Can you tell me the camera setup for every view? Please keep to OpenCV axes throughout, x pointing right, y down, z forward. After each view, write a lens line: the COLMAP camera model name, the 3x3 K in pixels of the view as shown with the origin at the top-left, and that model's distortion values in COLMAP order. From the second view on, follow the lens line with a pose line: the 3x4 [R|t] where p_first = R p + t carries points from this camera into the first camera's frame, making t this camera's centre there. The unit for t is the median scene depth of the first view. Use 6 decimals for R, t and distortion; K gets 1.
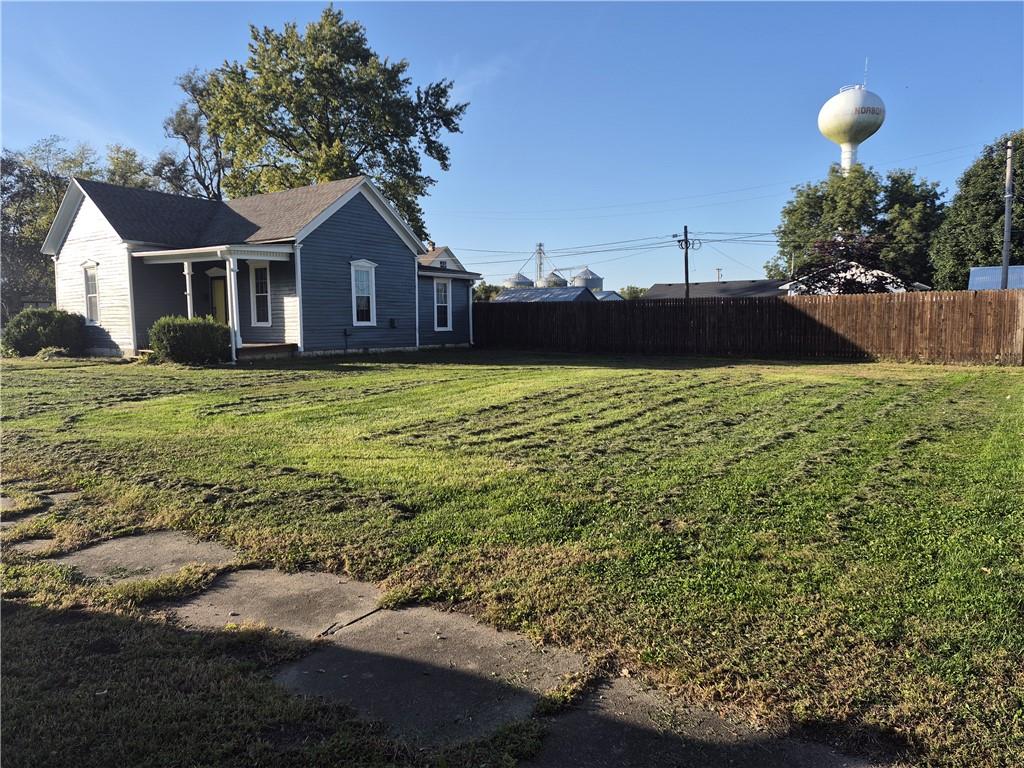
lens RADIAL K [[705.2, 0, 511.2], [0, 705.2, 383.5], [0, 0, 1]] dist [0.042876, -0.004736]
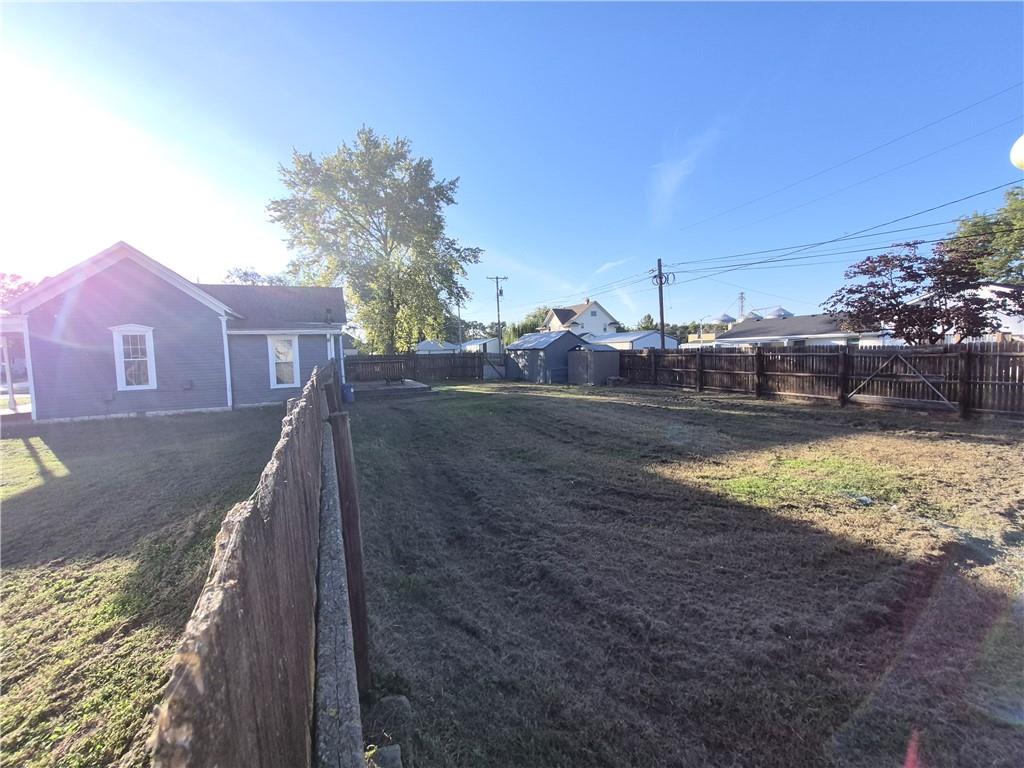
lens RADIAL K [[411.0, 0, 509.2], [0, 411.0, 376.4], [0, 0, 1]] dist [0.009692, 0.000286]
pose [[0.879669, 0.008074, -0.475517, 0.472676], [-0.017538, 0.999727, -0.015470, -0.089175], [0.475263, 0.021948, 0.879570, 0.651041]]
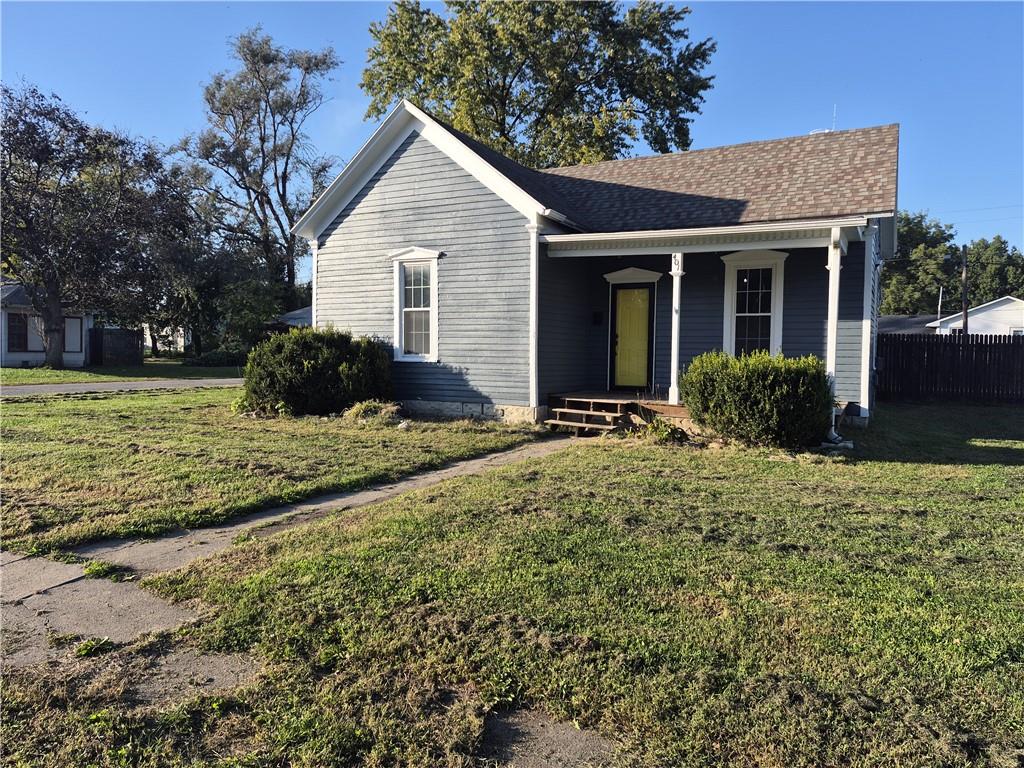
lens RADIAL K [[705.2, 0, 511.5], [0, 705.2, 379.8], [0, 0, 1]] dist [0.042876, -0.004736]
pose [[0.989850, 0.019531, 0.140767, -0.566277], [-0.013204, 0.998866, -0.045742, -0.039654], [-0.141501, 0.043419, 0.988985, 0.414944]]
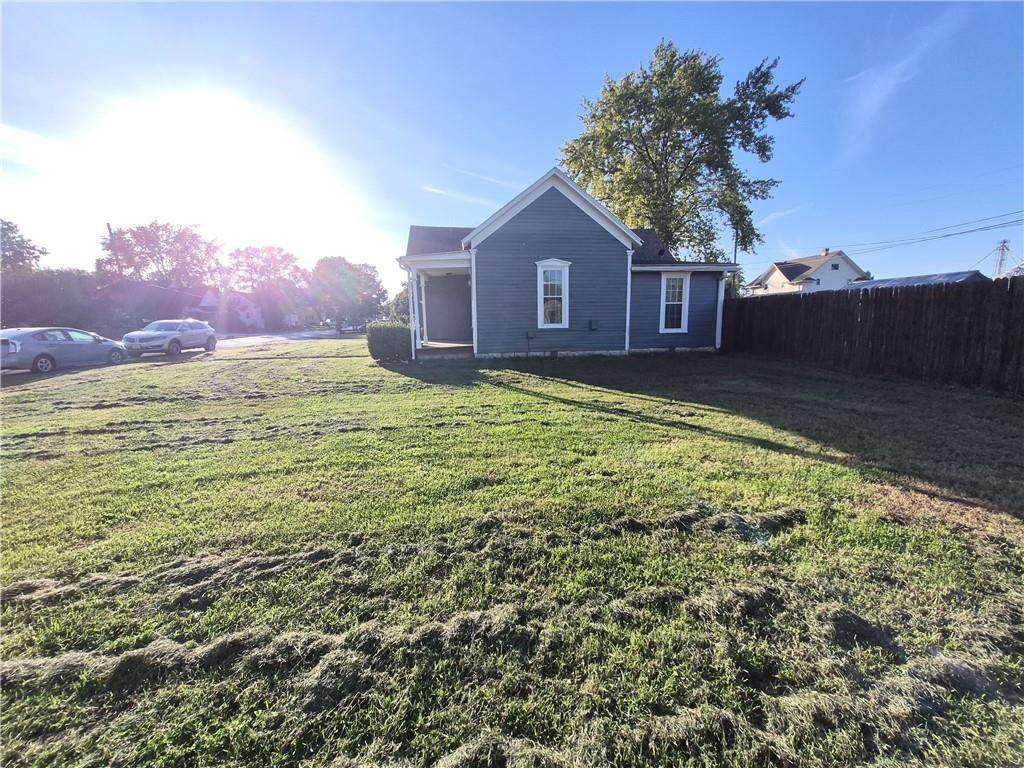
lens RADIAL K [[411.0, 0, 511.0], [0, 411.0, 374.4], [0, 0, 1]] dist [0.009692, 0.000286]
pose [[0.683062, 0.093321, -0.724373, 0.148838], [-0.056219, 0.995579, 0.075248, -0.051218], [0.728193, -0.010676, 0.685289, 0.506567]]
